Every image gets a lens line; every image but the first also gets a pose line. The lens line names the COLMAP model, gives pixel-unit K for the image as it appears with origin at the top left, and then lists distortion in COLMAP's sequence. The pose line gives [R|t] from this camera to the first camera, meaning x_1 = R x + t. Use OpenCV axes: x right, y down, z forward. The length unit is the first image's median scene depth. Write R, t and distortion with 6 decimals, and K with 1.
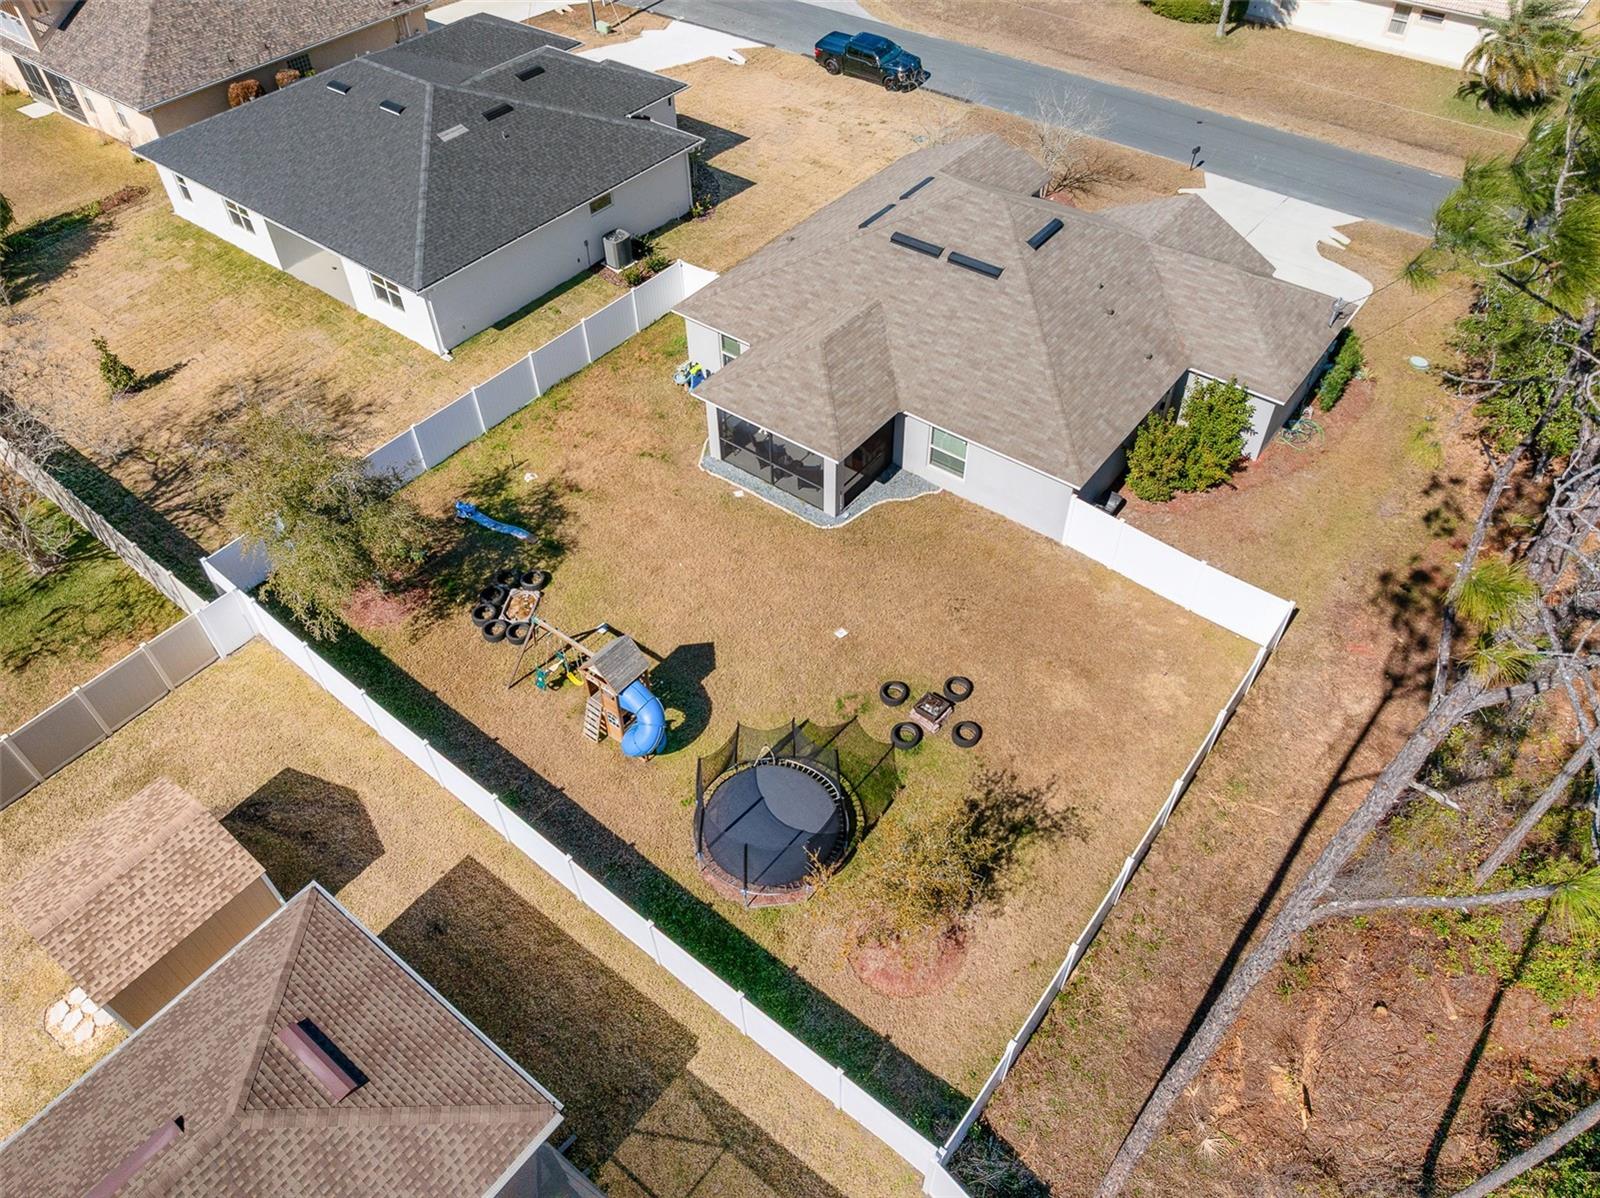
lens RADIAL K [[1115.5, 0, 790.9], [0, 1115.5, 598.0], [0, 0, 1]] dist [-0.034376, -0.002680]
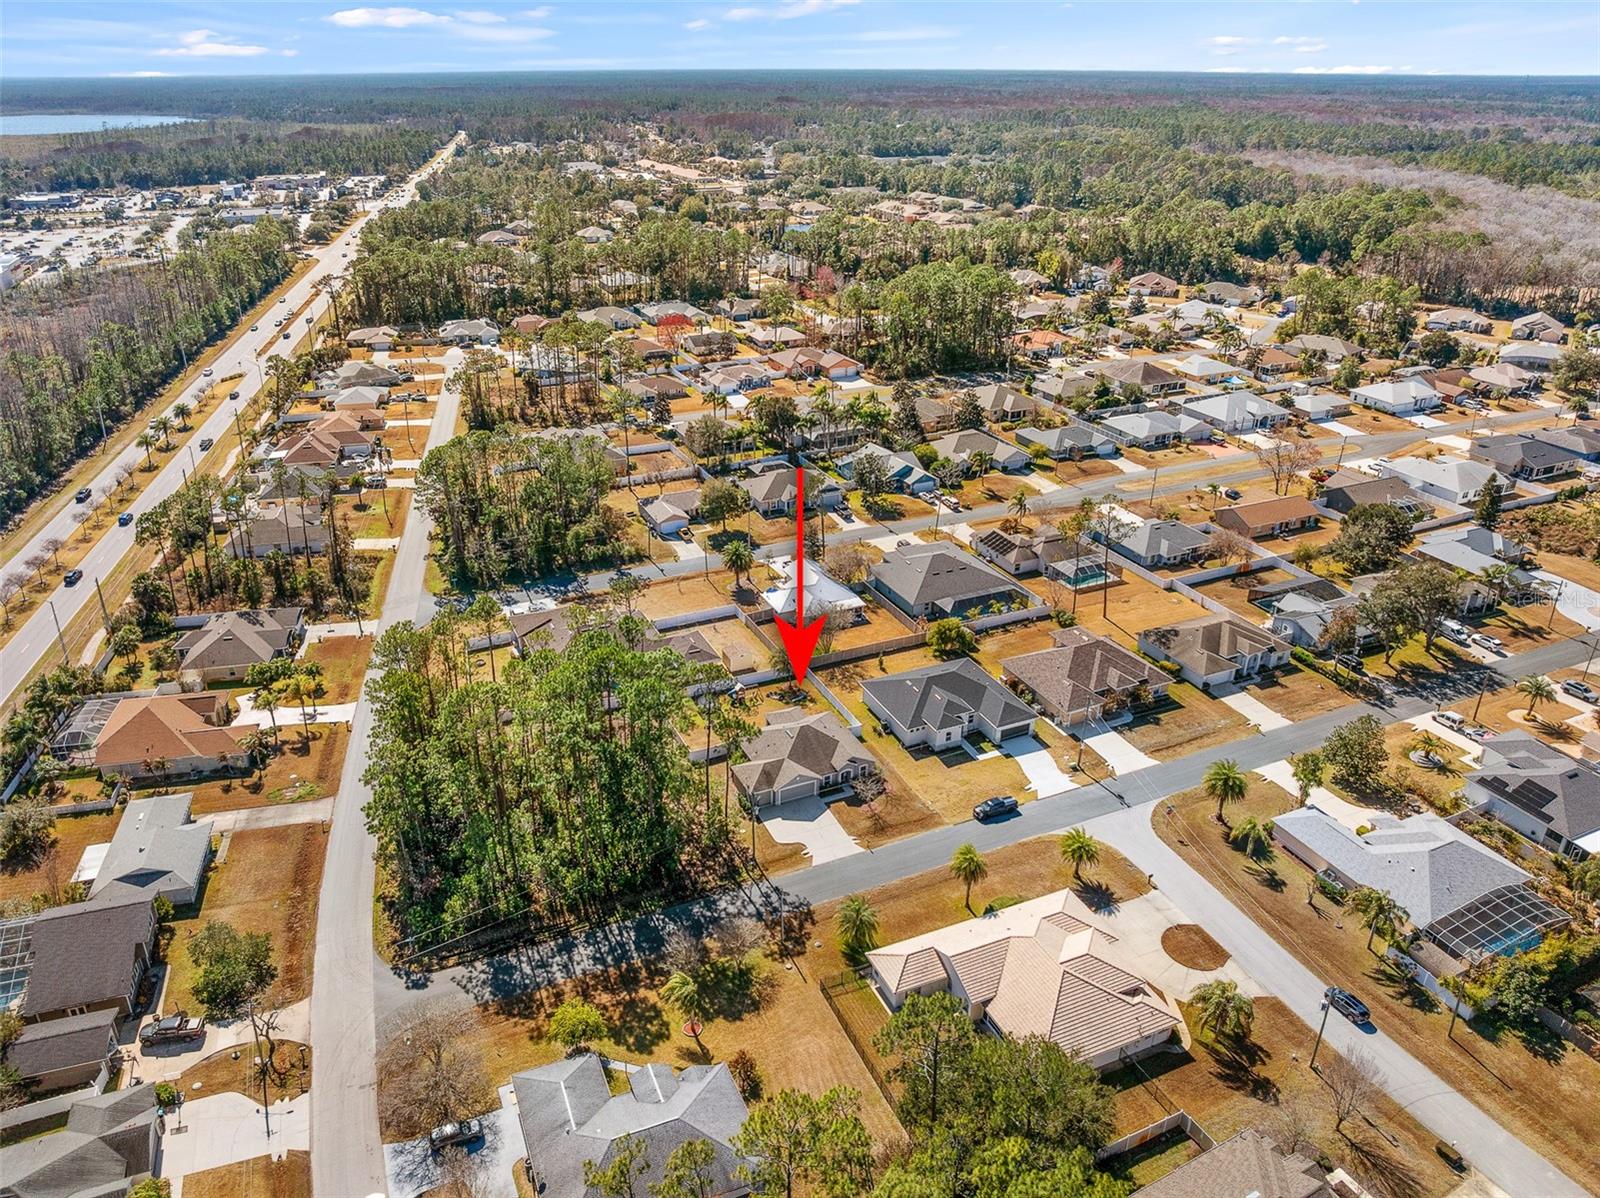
lens RADIAL K [[1115.5, 0, 790.9], [0, 1115.5, 598.0], [0, 0, 1]] dist [-0.034376, -0.002680]
pose [[-0.464231, 0.395479, -0.792518, 3.014986], [-0.636204, 0.473642, 0.609022, -2.829171], [0.616225, 0.786931, 0.031726, 0.404928]]
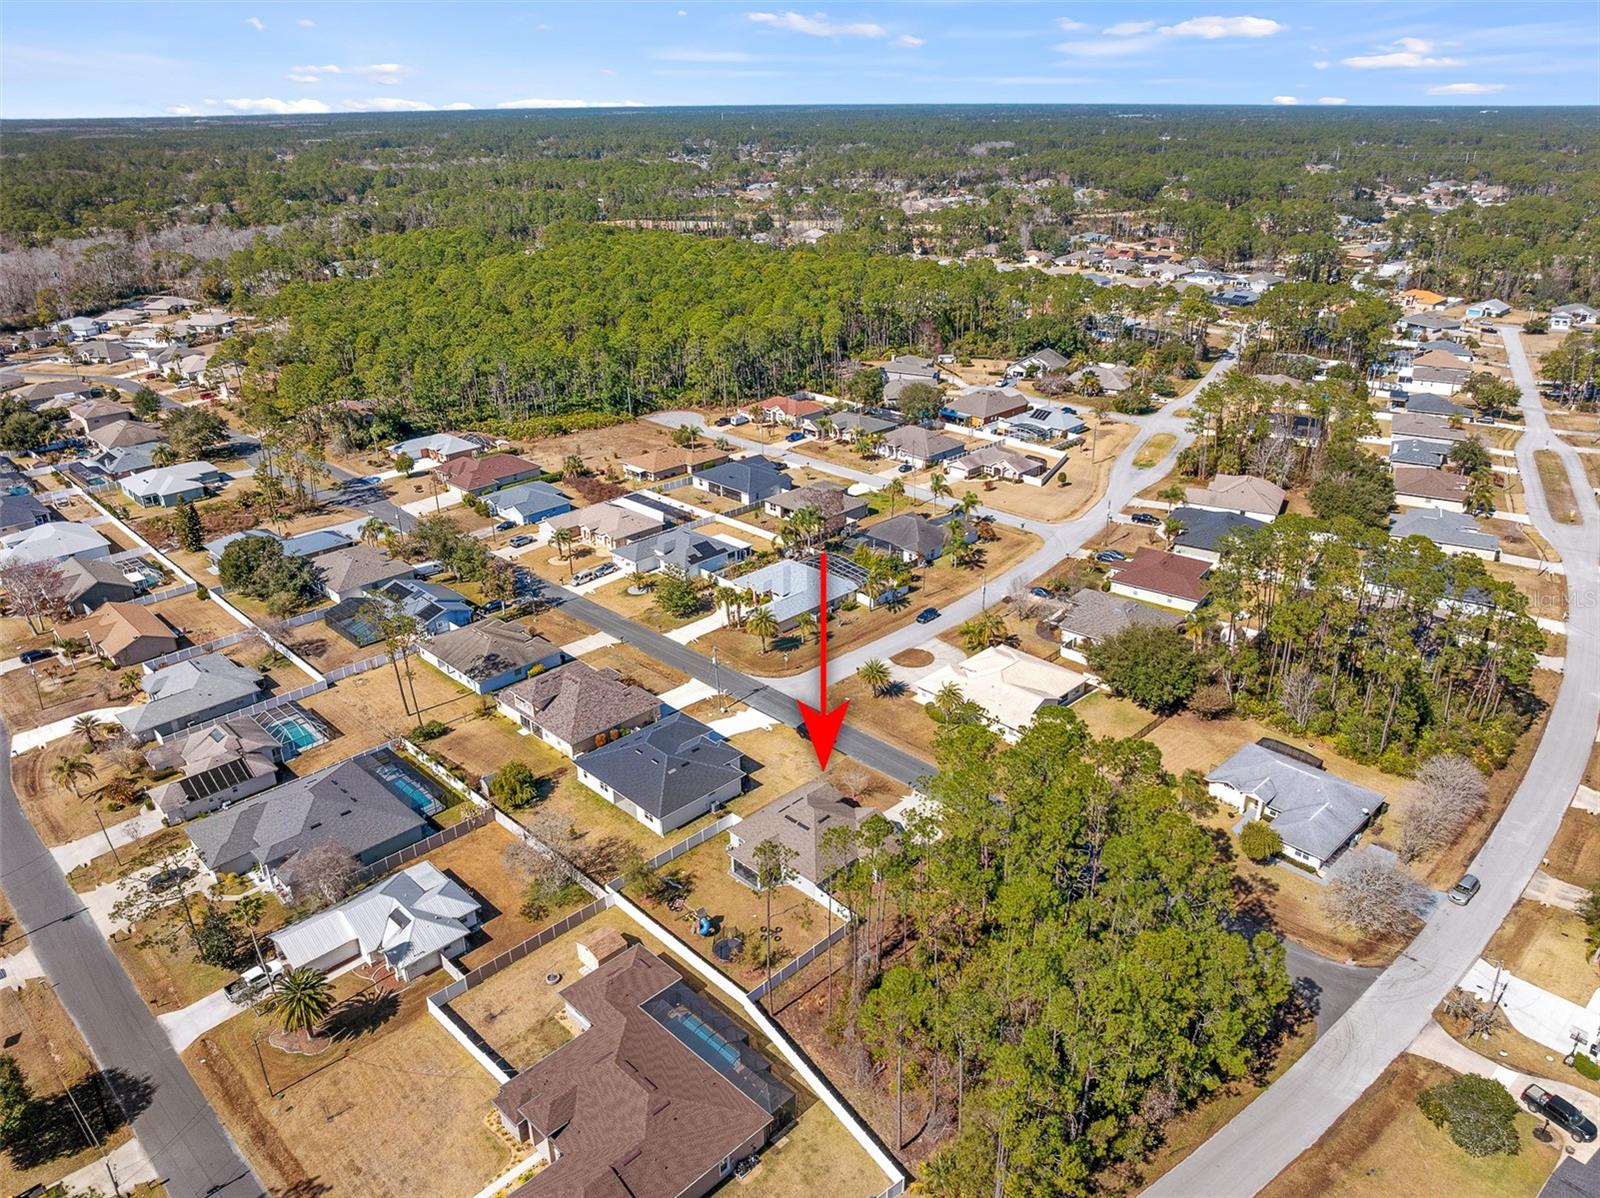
lens RADIAL K [[1115.5, 0, 790.9], [0, 1115.5, 598.0], [0, 0, 1]] dist [-0.034376, -0.002680]
pose [[0.992438, 0.054408, -0.110026, 0.444455], [-0.092198, 0.922180, -0.375612, 0.377398], [0.081027, 0.382916, 0.920223, -2.537042]]
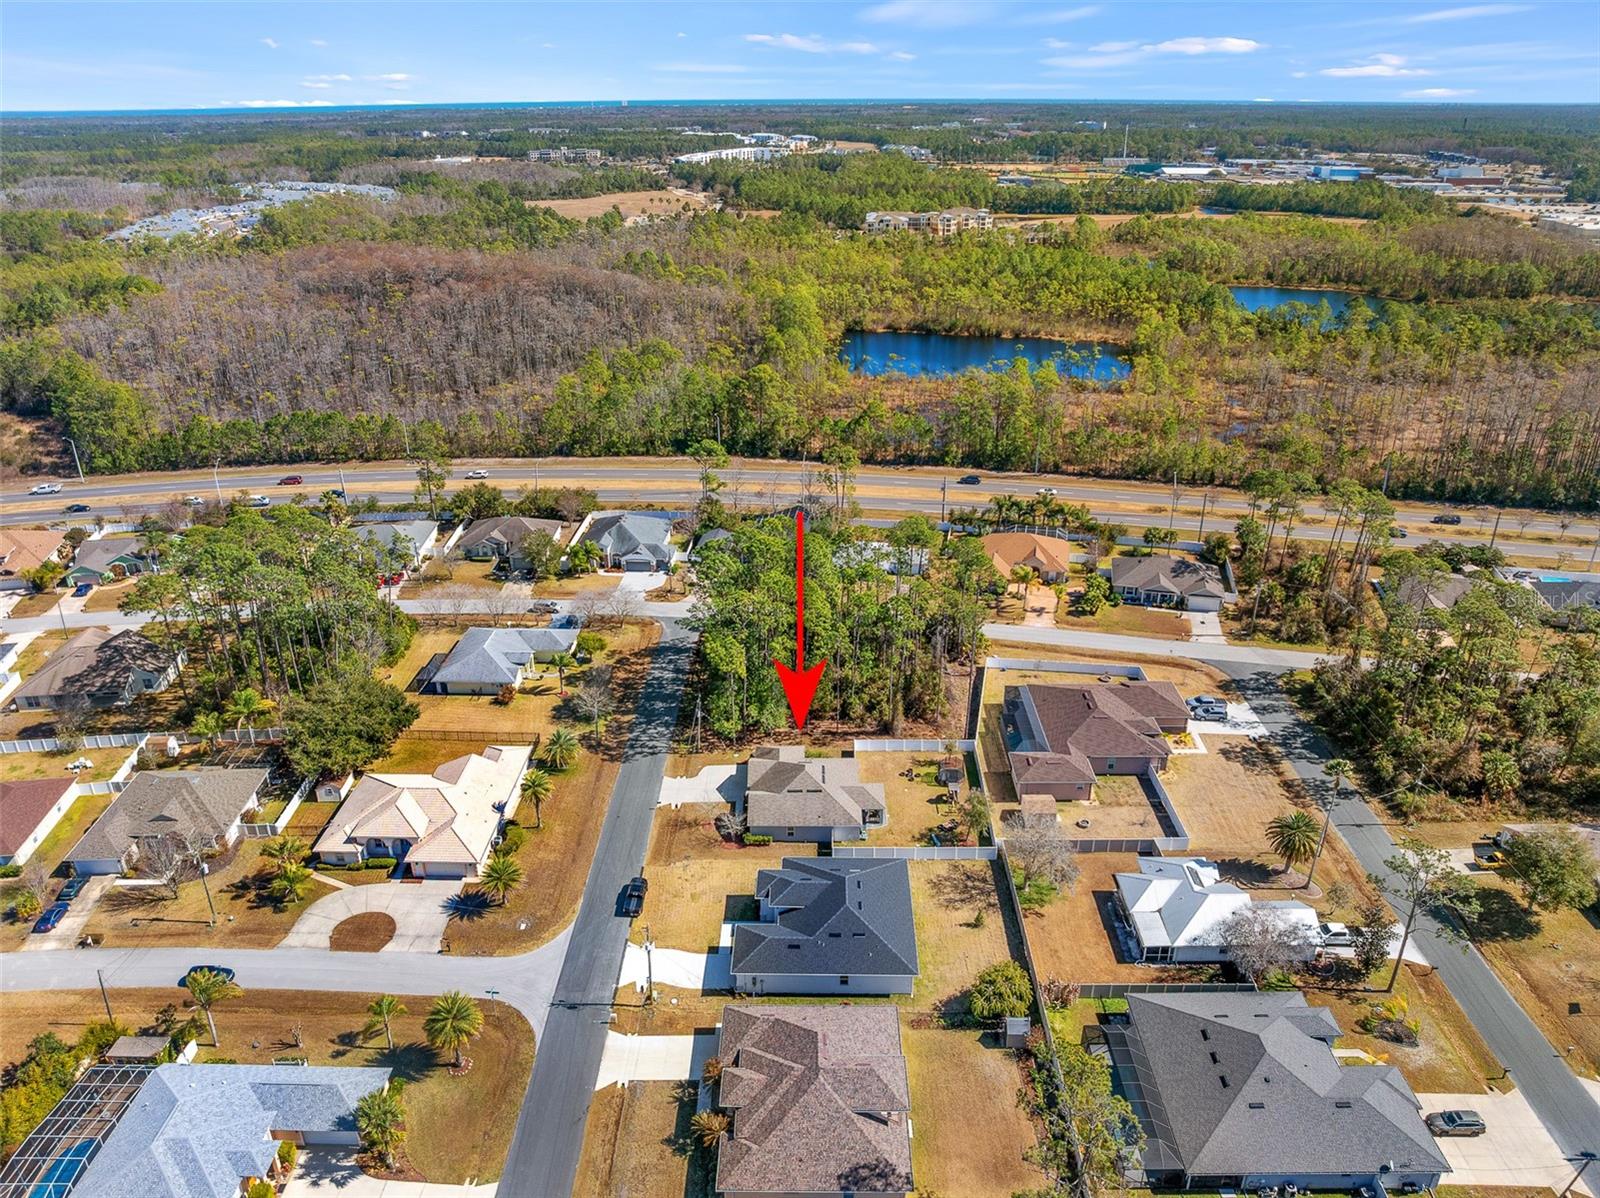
lens RADIAL K [[1115.5, 0, 790.9], [0, 1115.5, 598.0], [0, 0, 1]] dist [-0.034376, -0.002680]
pose [[-0.603902, -0.310164, 0.734235, -2.304100], [0.587941, 0.448633, 0.673093, -3.042365], [-0.538171, 0.838169, -0.088573, 0.779082]]
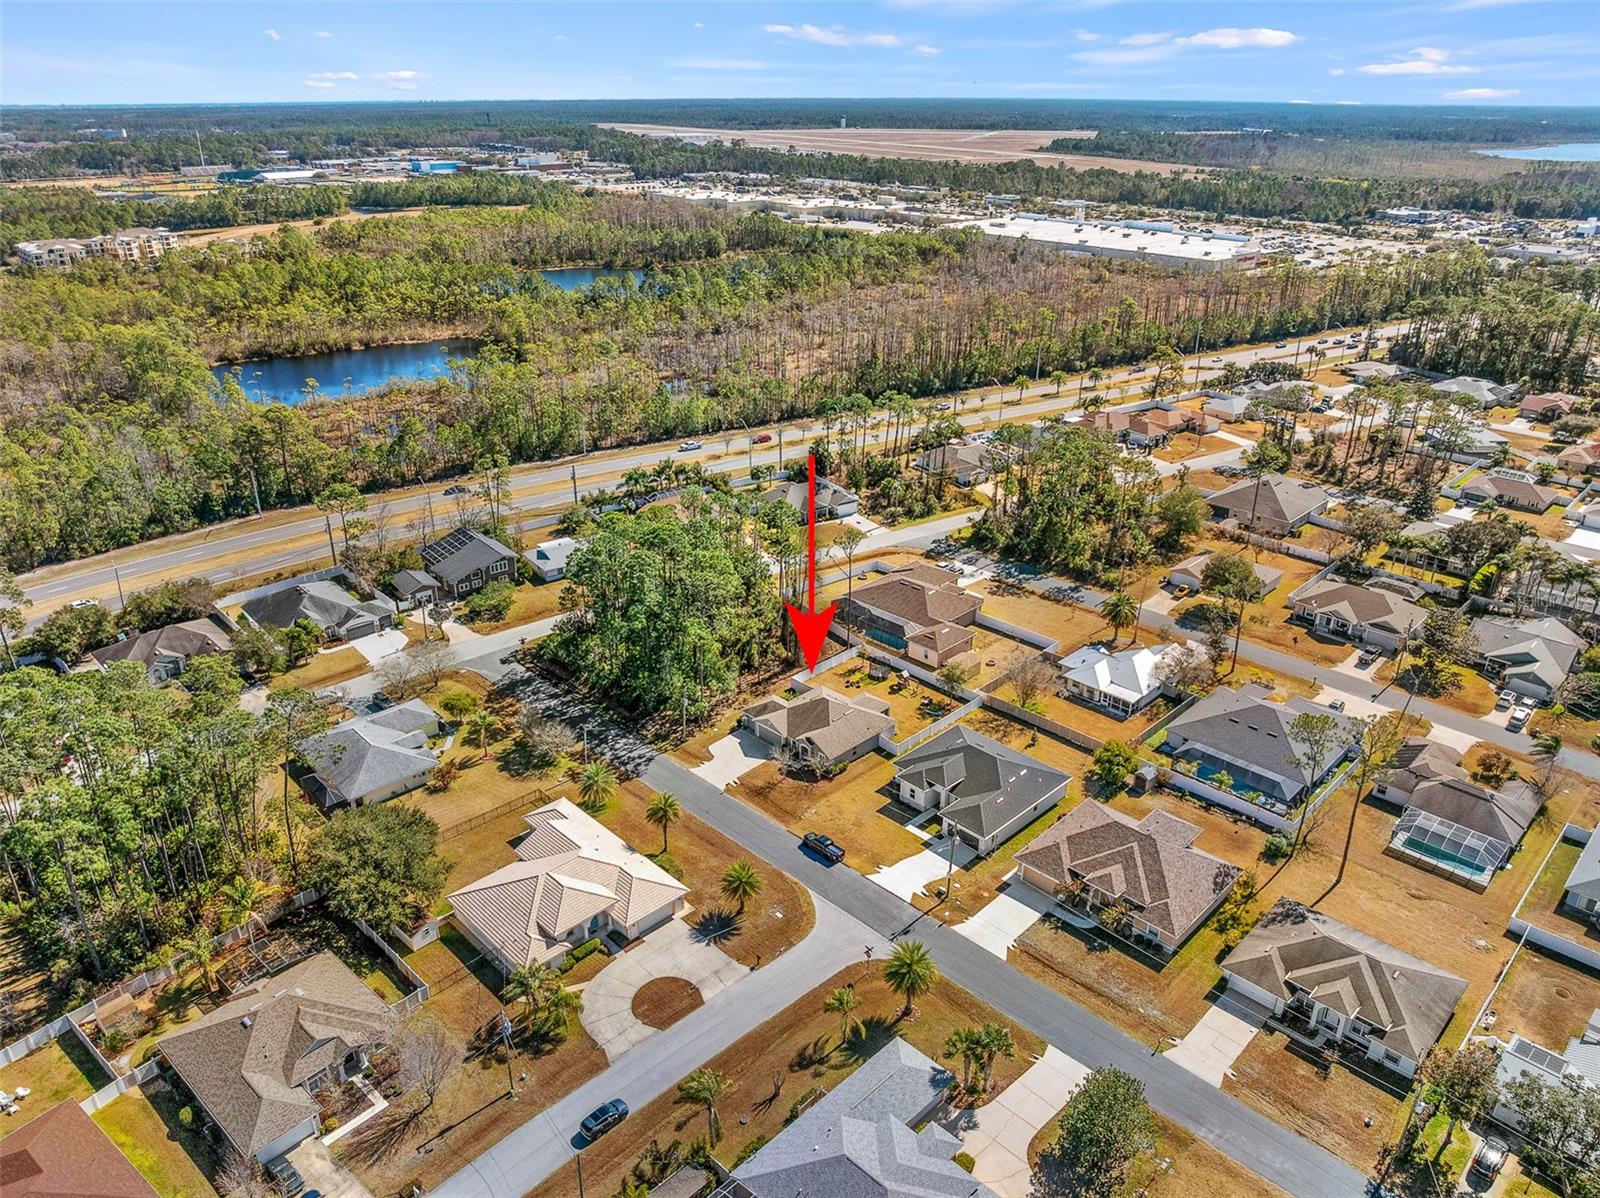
lens RADIAL K [[1099.6, 0, 799.2], [0, 1099.6, 654.8], [0, 0, 1]] dist [-0.037800, -0.005300]
pose [[-0.993038, -0.041761, 0.110145, -0.179027], [0.093808, 0.285189, 0.953870, -4.183005], [-0.071247, 0.957561, -0.279286, 1.859179]]
